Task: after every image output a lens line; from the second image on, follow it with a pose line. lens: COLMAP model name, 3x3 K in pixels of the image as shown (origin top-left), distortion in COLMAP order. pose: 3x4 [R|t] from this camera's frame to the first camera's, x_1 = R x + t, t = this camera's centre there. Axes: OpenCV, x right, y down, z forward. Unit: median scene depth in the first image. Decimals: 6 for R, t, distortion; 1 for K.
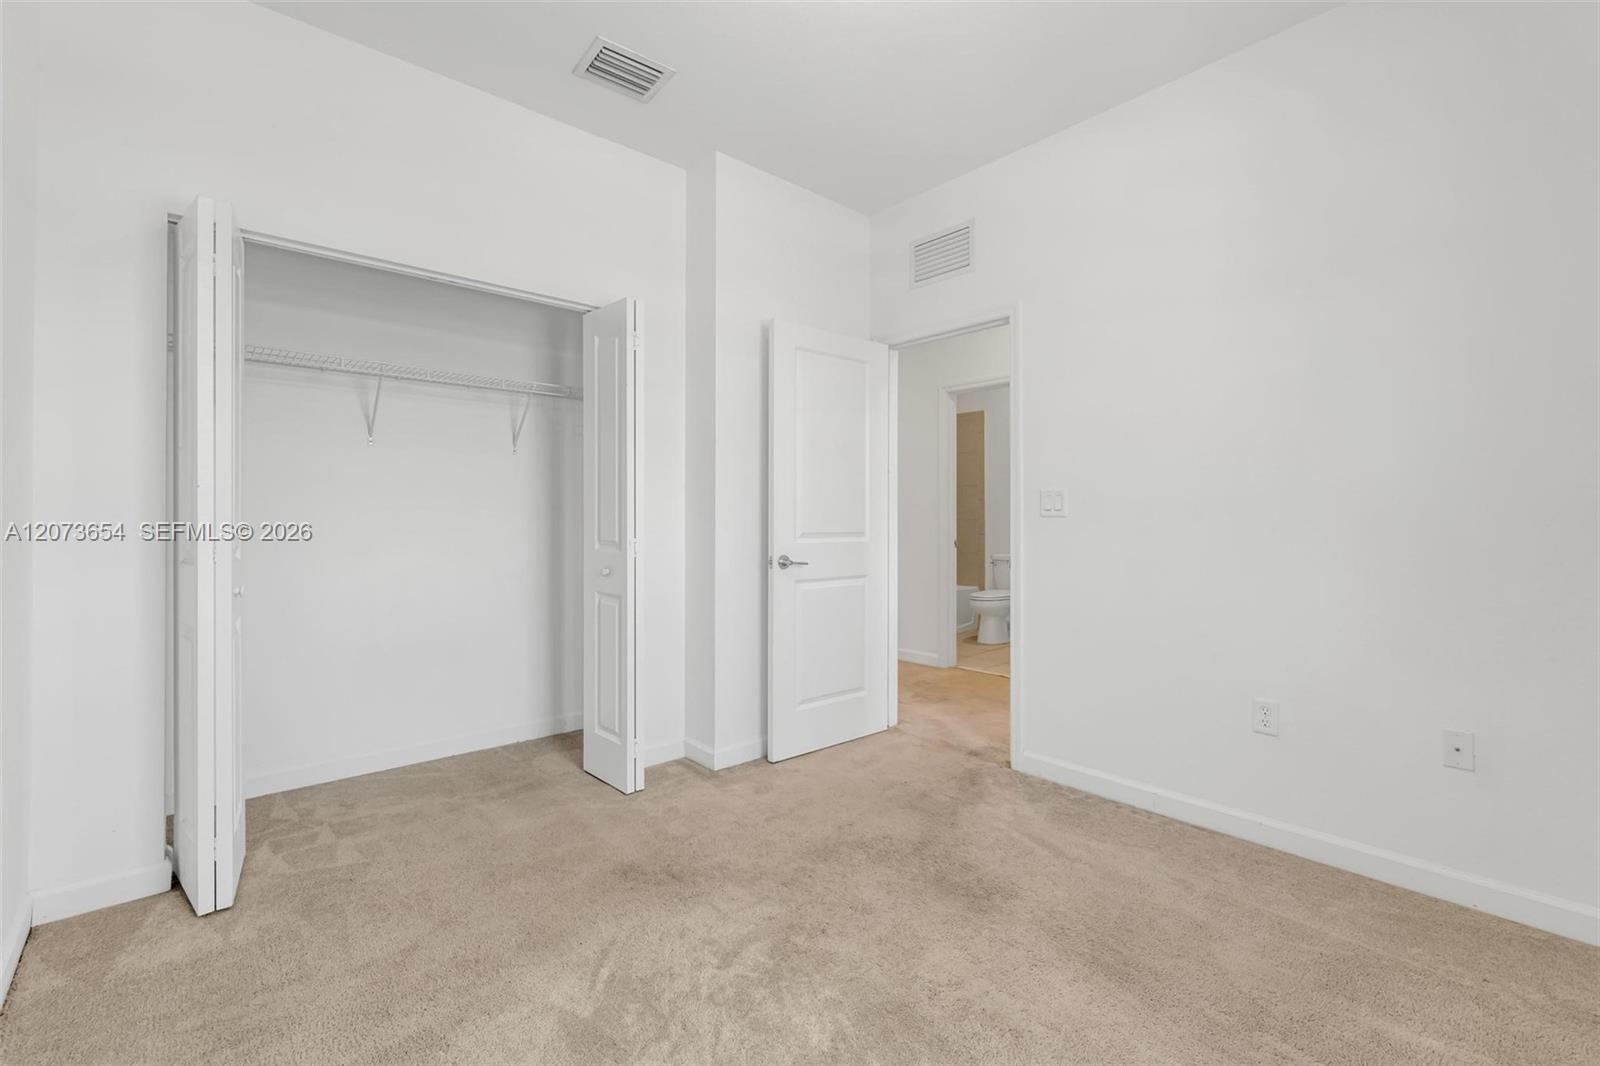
lens RADIAL K [[678.0, 0, 807.0], [0, 678.0, 524.3], [0, 0, 1]] dist [-0.006574, -0.000075]
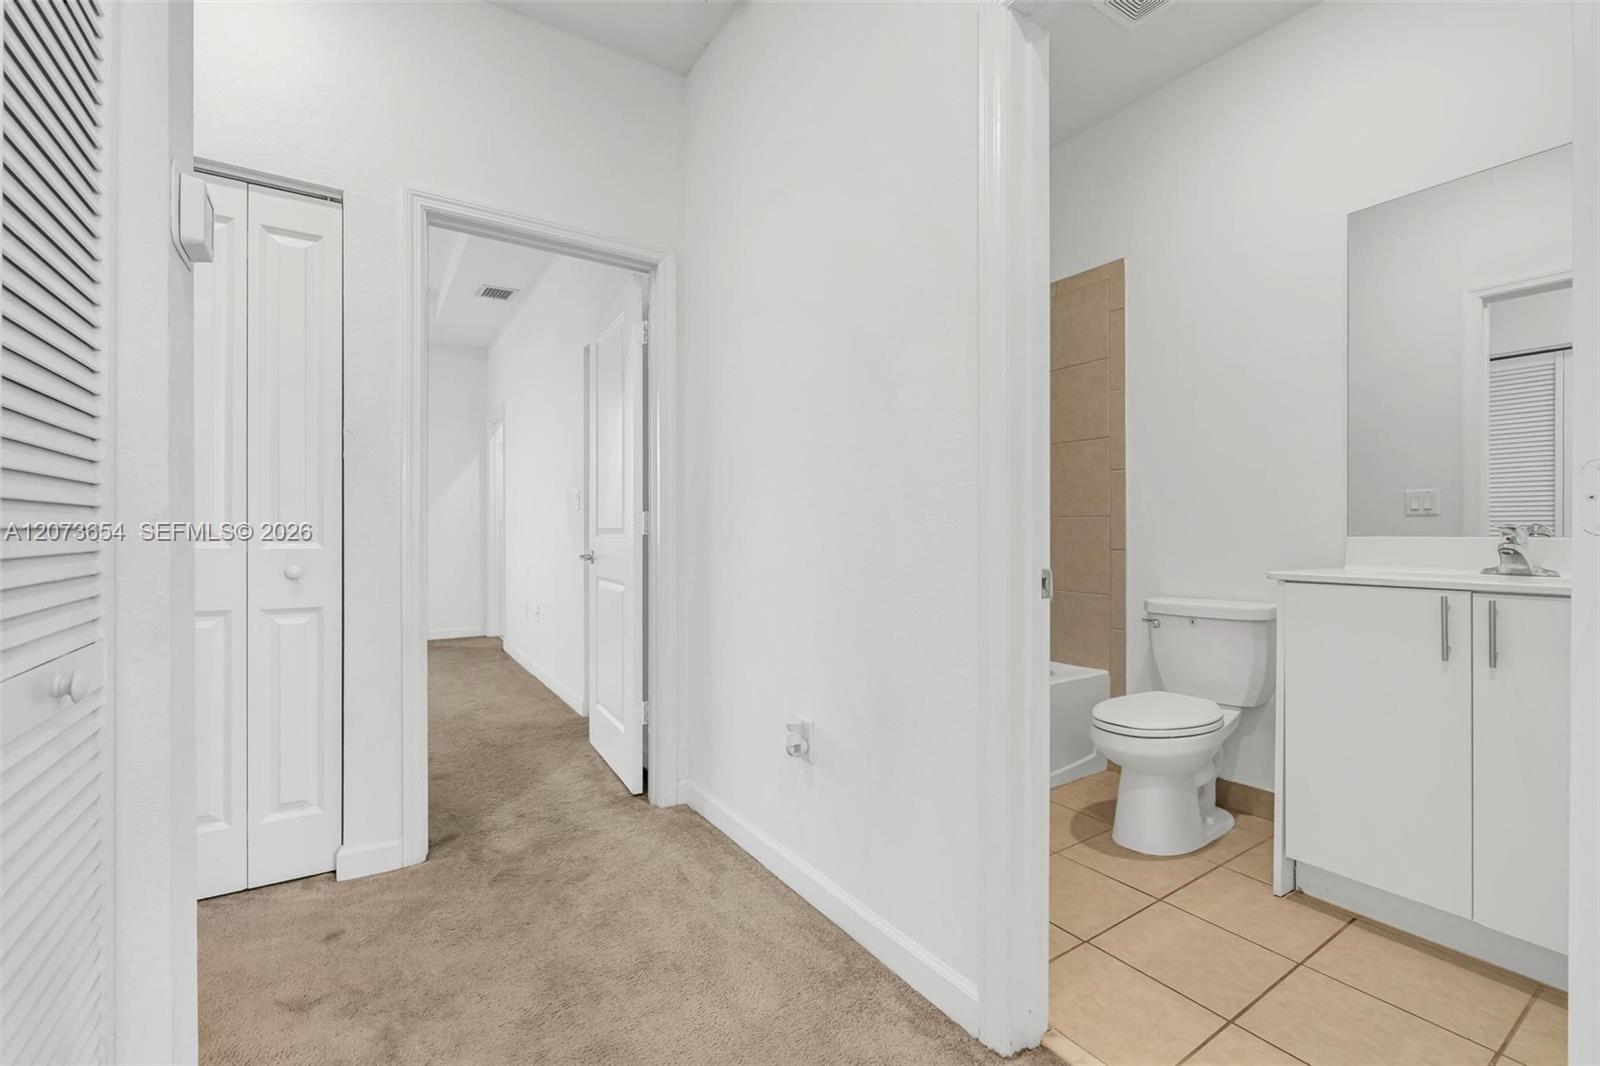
lens RADIAL K [[678.0, 0, 807.0], [0, 678.0, 524.3], [0, 0, 1]] dist [-0.006574, -0.000075]
pose [[0.991683, -0.004126, -0.128640, 0.130796], [0.003152, 0.999965, -0.007778, 0.004940], [0.128668, 0.007308, 0.991661, 0.590421]]
